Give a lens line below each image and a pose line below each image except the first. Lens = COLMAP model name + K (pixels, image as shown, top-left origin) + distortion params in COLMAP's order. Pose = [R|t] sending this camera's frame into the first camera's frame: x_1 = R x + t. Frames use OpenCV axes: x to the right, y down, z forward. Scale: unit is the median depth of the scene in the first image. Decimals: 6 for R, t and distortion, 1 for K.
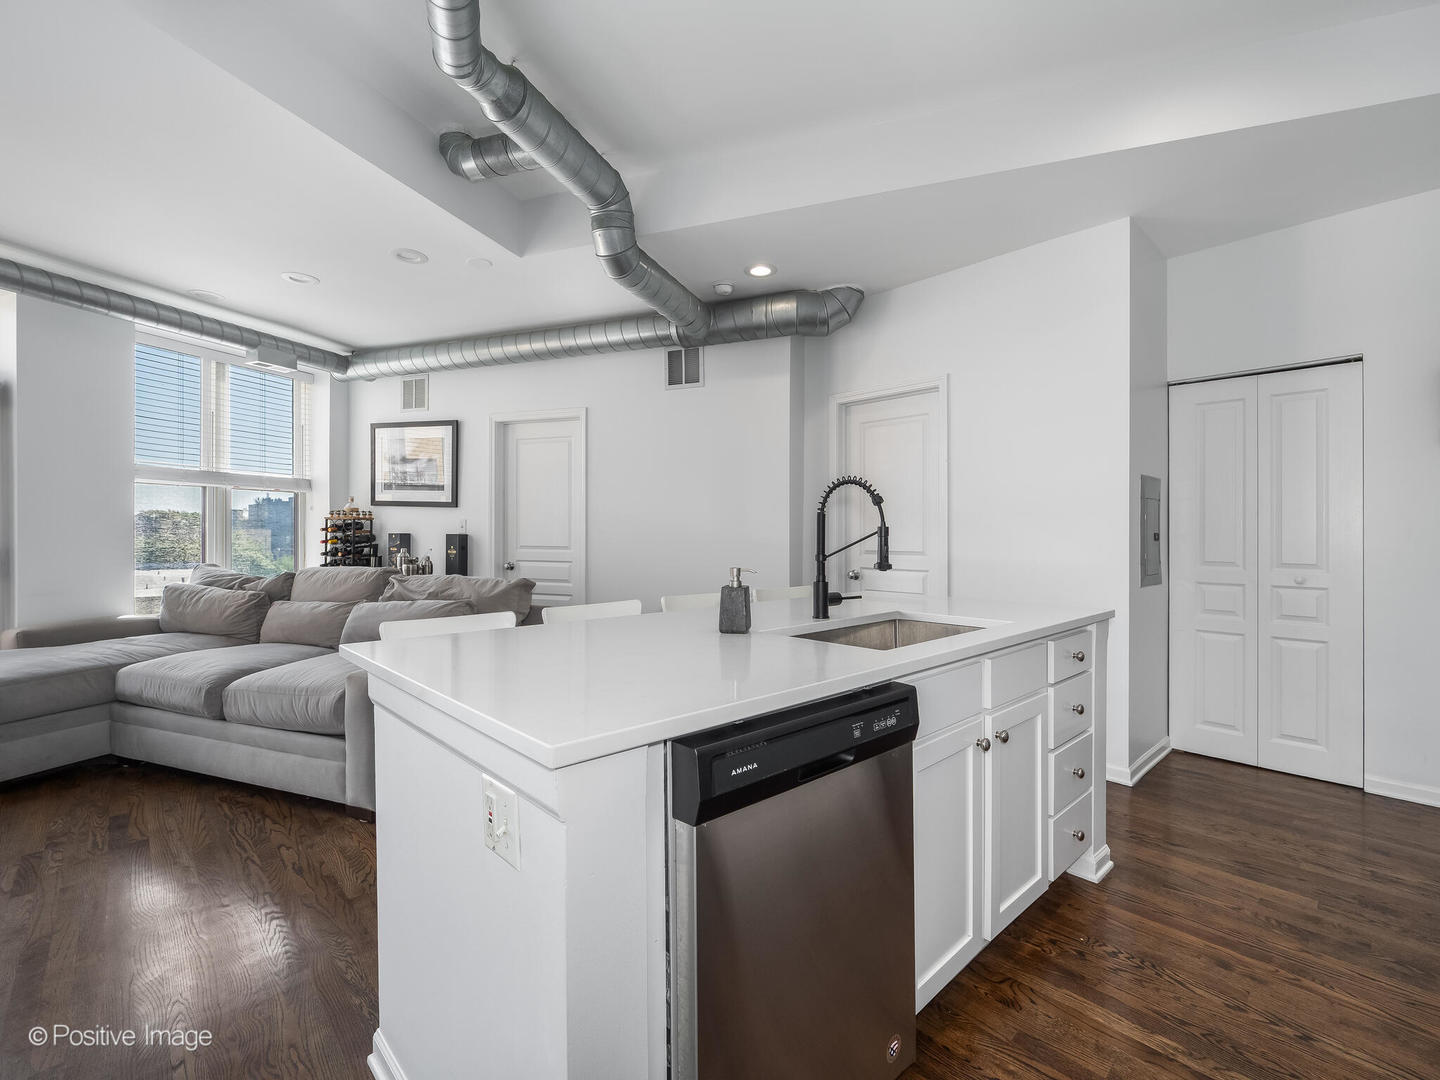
lens RADIAL K [[622.3, 0, 659.2], [0, 622.3, 541.6], [0, 0, 1]] dist [0.012836, -0.030989]
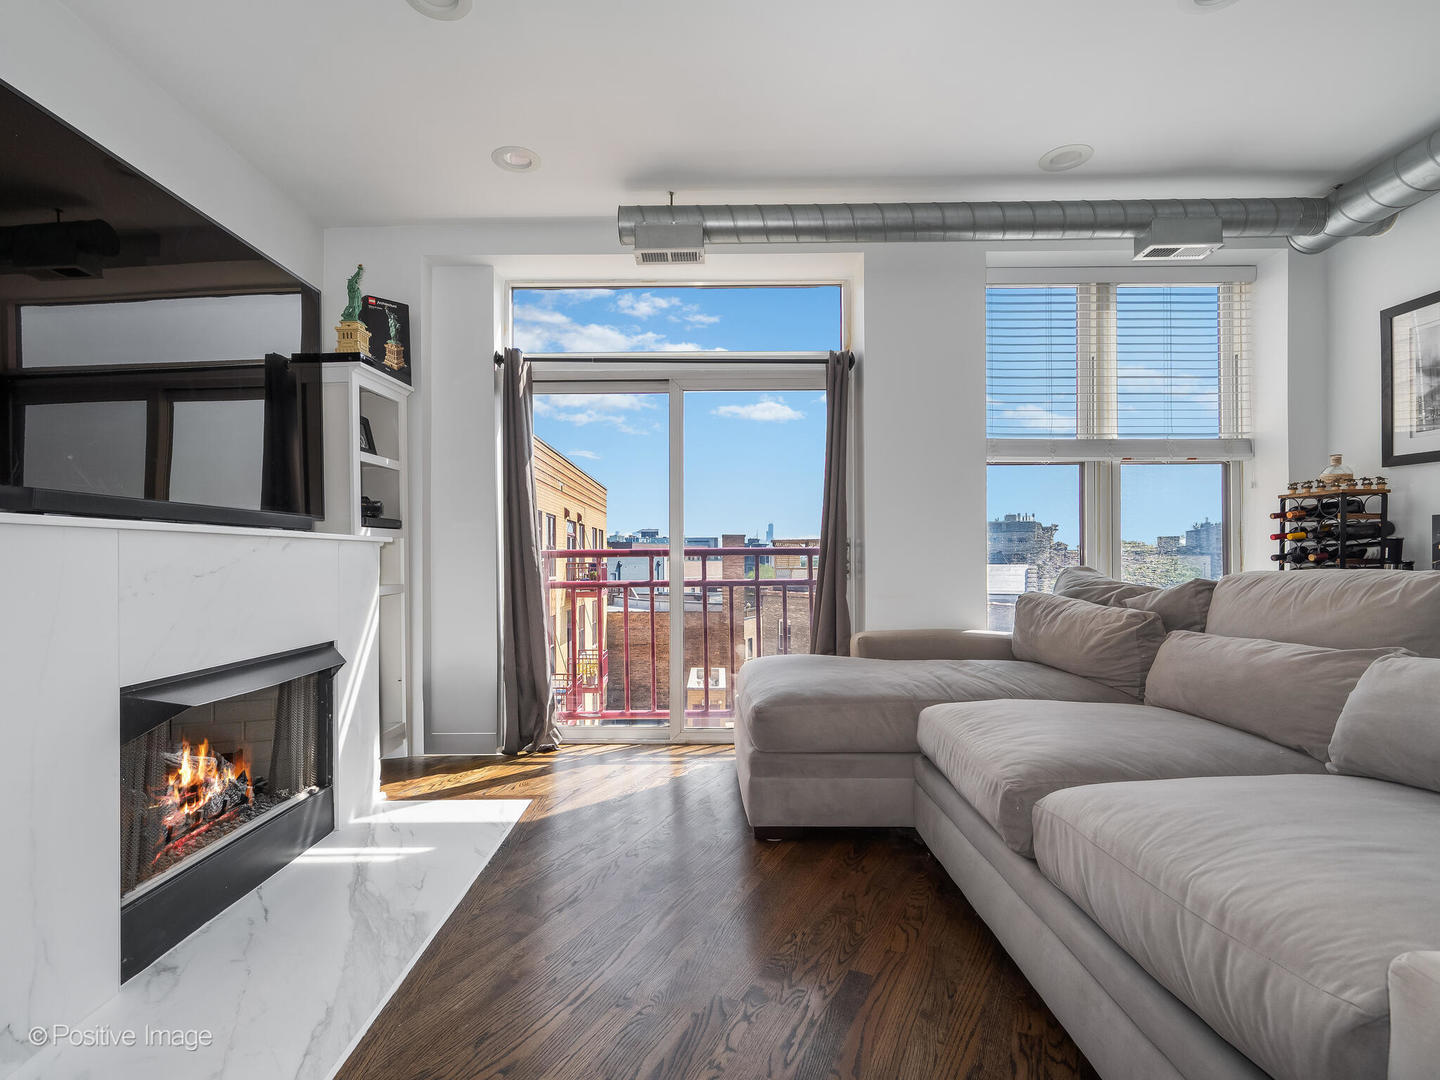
lens RADIAL K [[652.9, 0, 721.7], [0, 652.9, 554.4], [0, 0, 1]] dist [0.005917, 0.000592]
pose [[0.365640, -0.012480, -0.930673, -0.180294], [-0.004952, 0.999870, -0.015354, 0.031635], [0.930743, 0.010223, 0.365530, 0.333710]]
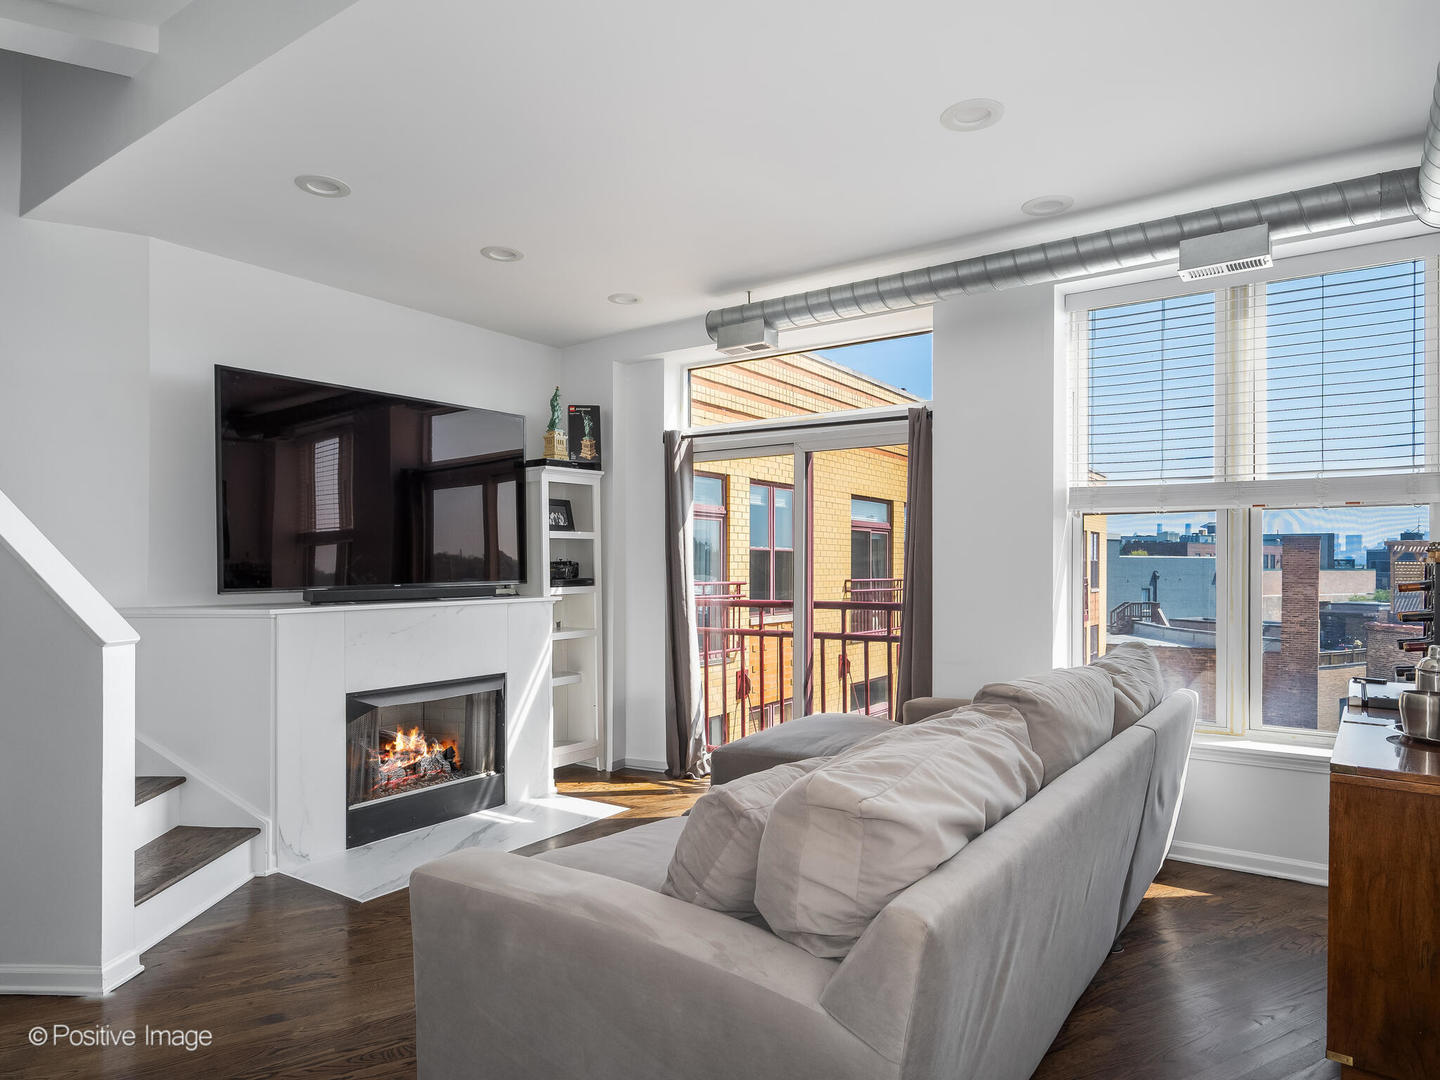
lens RADIAL K [[832.3, 0, 747.0], [0, 832.3, 573.5], [0, 0, 1]] dist [0.002595, -0.000573]
pose [[-0.200890, -0.004214, -0.979605, 0.117006], [-0.008830, 0.999958, -0.002491, -0.022622], [0.979574, 0.008150, -0.200918, 0.718438]]
